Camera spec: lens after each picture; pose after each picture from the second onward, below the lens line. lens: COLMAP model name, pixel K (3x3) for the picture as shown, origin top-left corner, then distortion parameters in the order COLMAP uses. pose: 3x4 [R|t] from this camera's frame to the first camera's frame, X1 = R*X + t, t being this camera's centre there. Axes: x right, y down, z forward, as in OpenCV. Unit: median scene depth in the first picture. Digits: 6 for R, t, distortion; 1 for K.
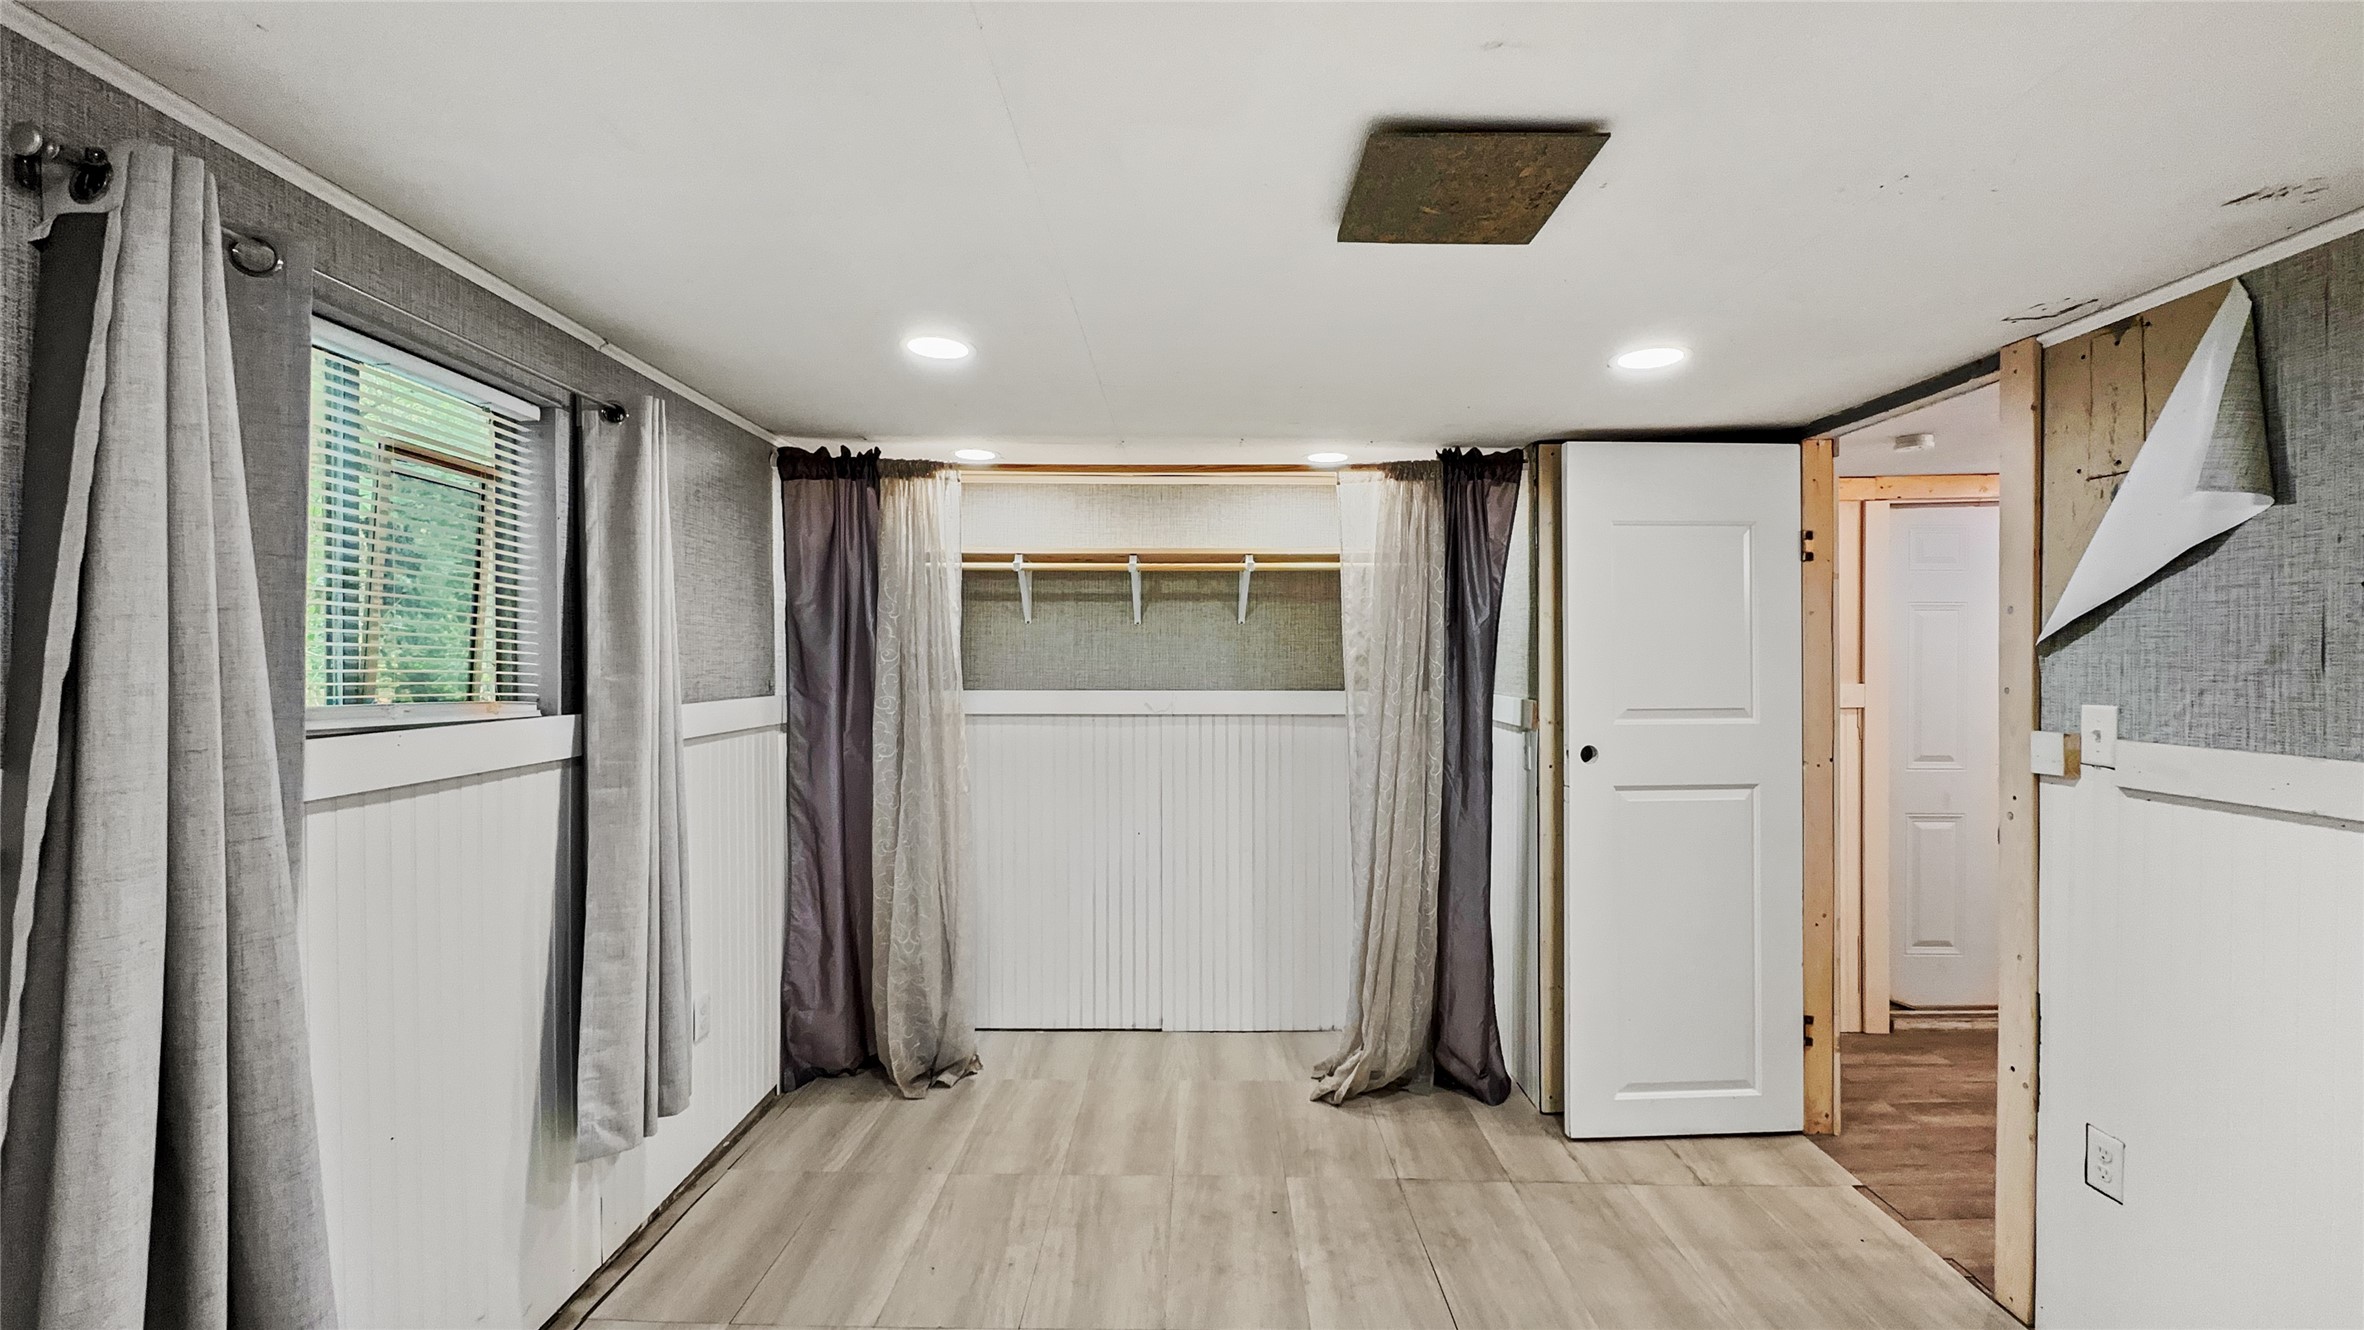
lens RADIAL K [[954.4, 0, 1182.0], [0, 954.4, 665.0], [0, 0, 1]] dist [-0.000589, -0.000095]
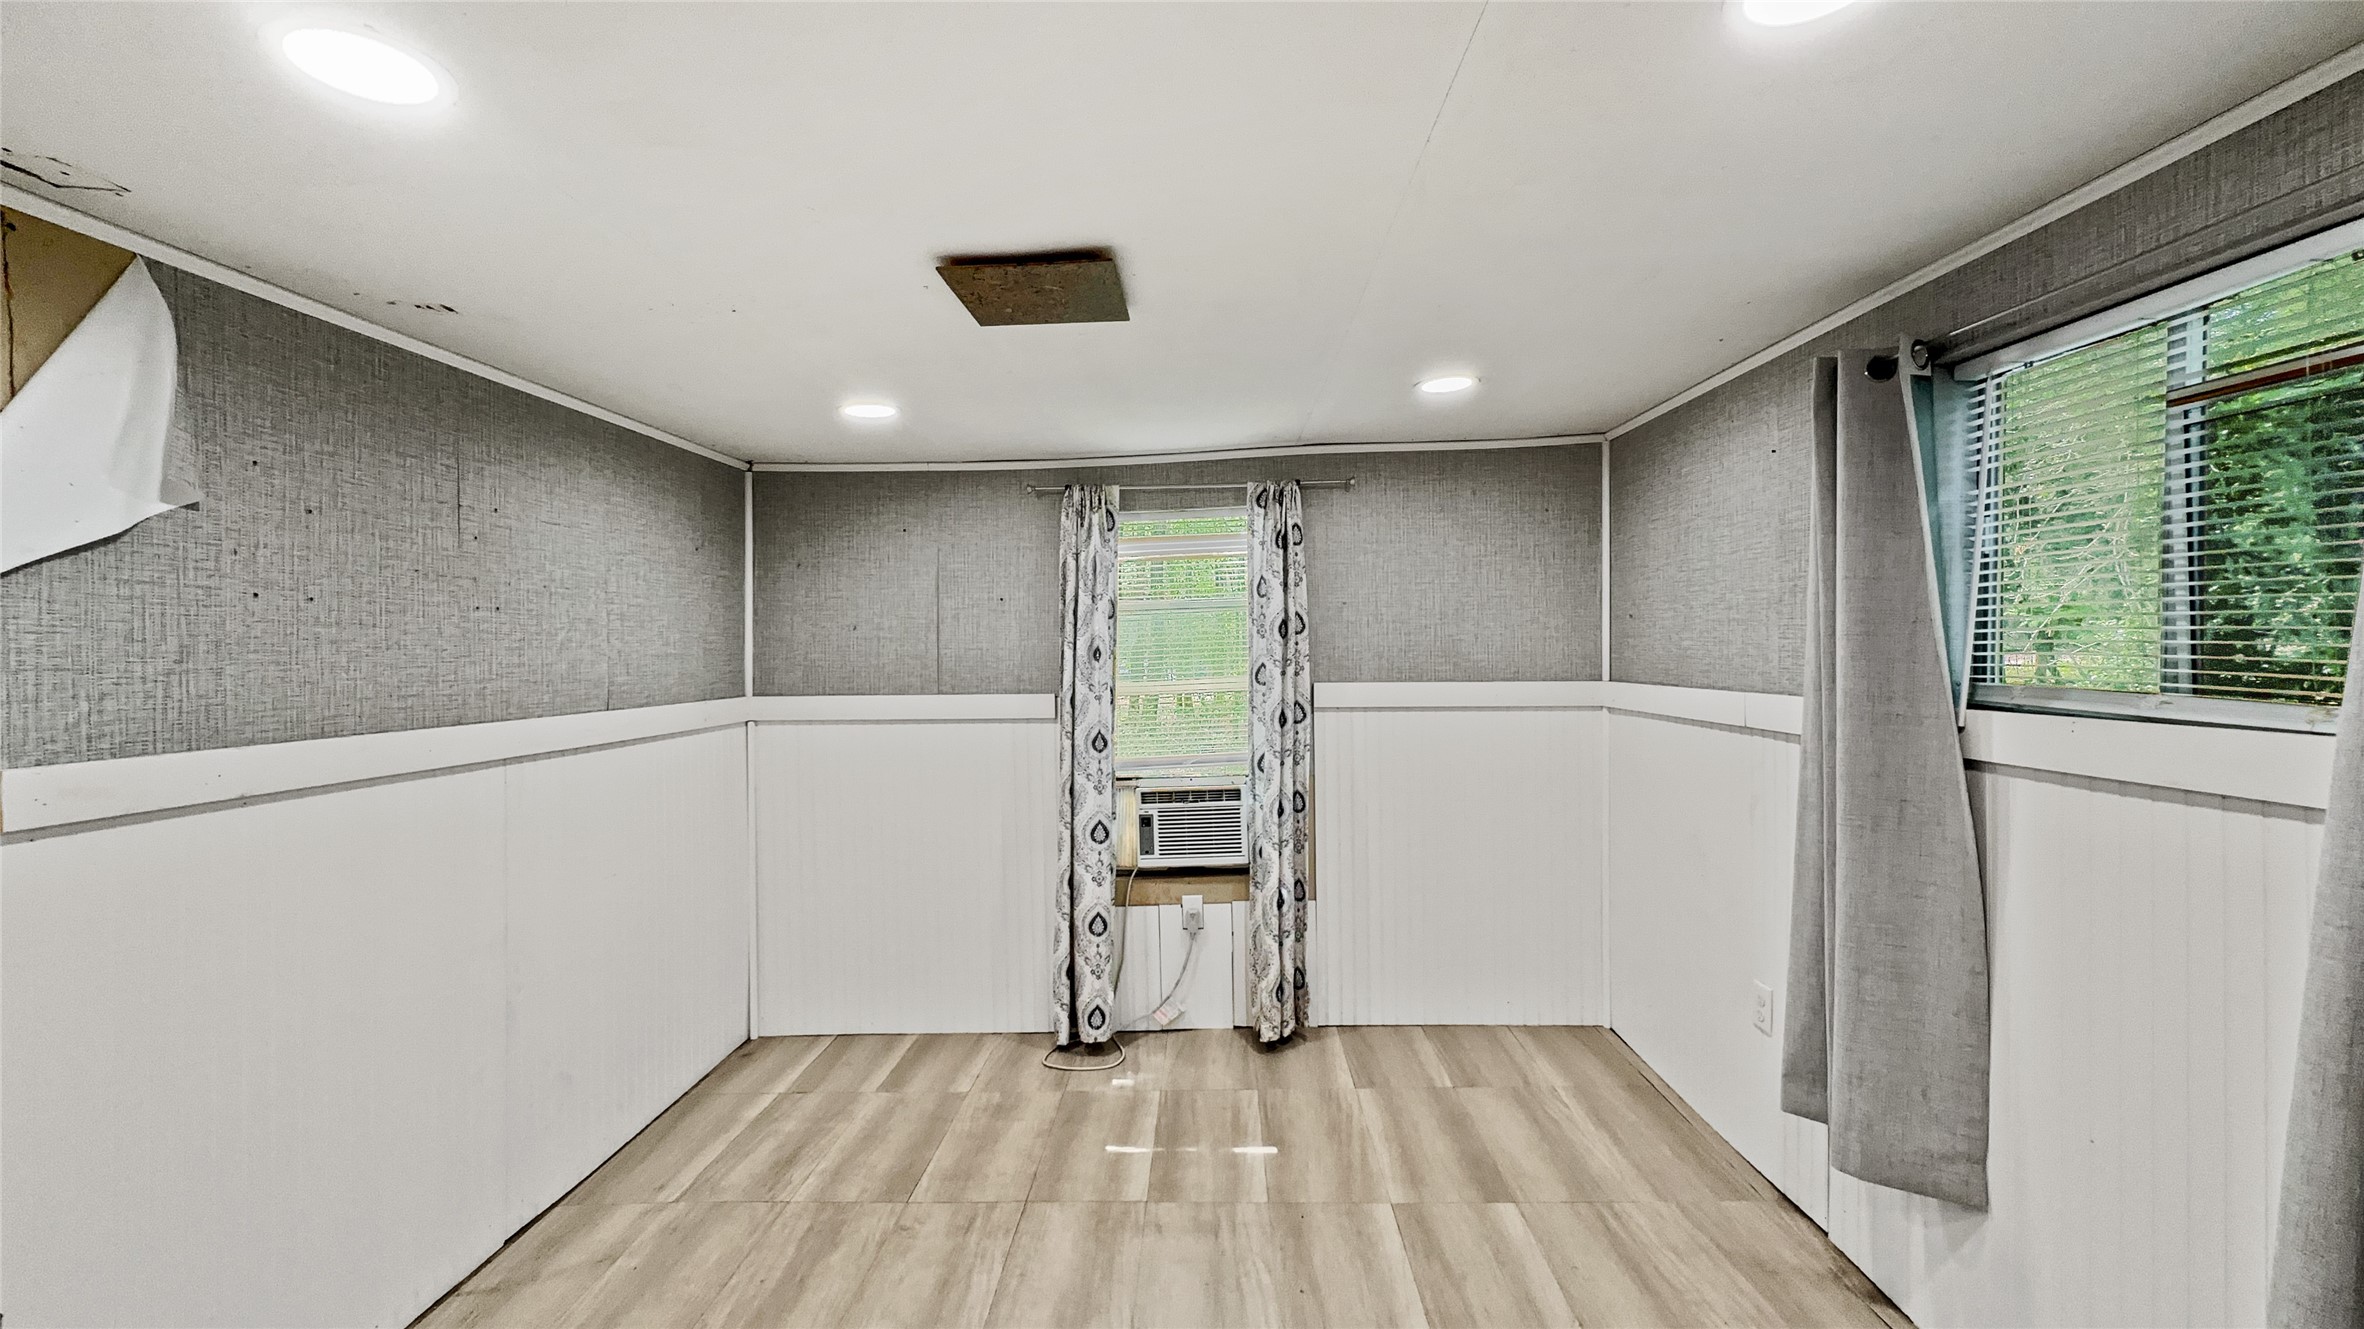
lens RADIAL K [[954.4, 0, 1182.0], [0, 954.4, 664.5], [0, 0, 1]] dist [-0.000589, -0.000095]
pose [[-0.999606, 0.009507, 0.026401, 0.052041], [0.010111, 0.999688, 0.022860, -0.012437], [-0.026176, 0.023118, -0.999390, 1.944234]]
